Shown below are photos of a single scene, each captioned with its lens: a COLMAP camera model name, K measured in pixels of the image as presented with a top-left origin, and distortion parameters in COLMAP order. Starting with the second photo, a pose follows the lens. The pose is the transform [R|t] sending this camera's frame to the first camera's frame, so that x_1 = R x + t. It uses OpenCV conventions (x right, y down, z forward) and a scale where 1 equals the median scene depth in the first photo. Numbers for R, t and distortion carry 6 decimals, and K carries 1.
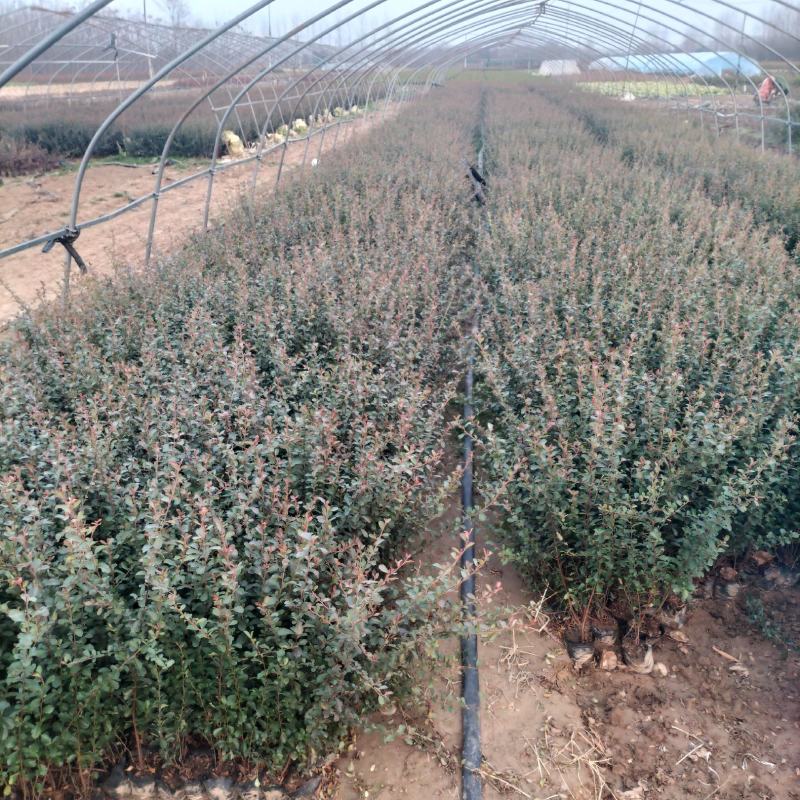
lens RADIAL K [[787.0, 0, 400.8], [0, 787.0, 401.5], [0, 0, 1]] dist [-0.009658, 0.000000]
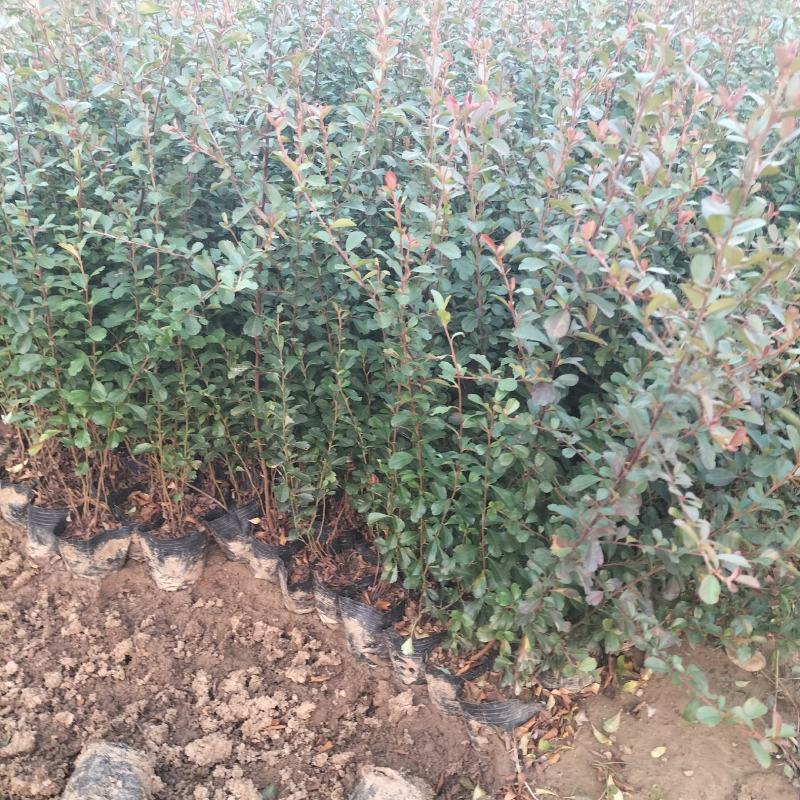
lens RADIAL K [[787.0, 0, 402.2], [0, 787.0, 398.2], [0, 0, 1]] dist [-0.009658, 0.000000]
pose [[0.789226, 0.328198, -0.519045, 0.013877], [-0.259672, 0.944282, 0.202240, 0.238059], [0.556500, -0.024832, 0.830476, 0.584068]]
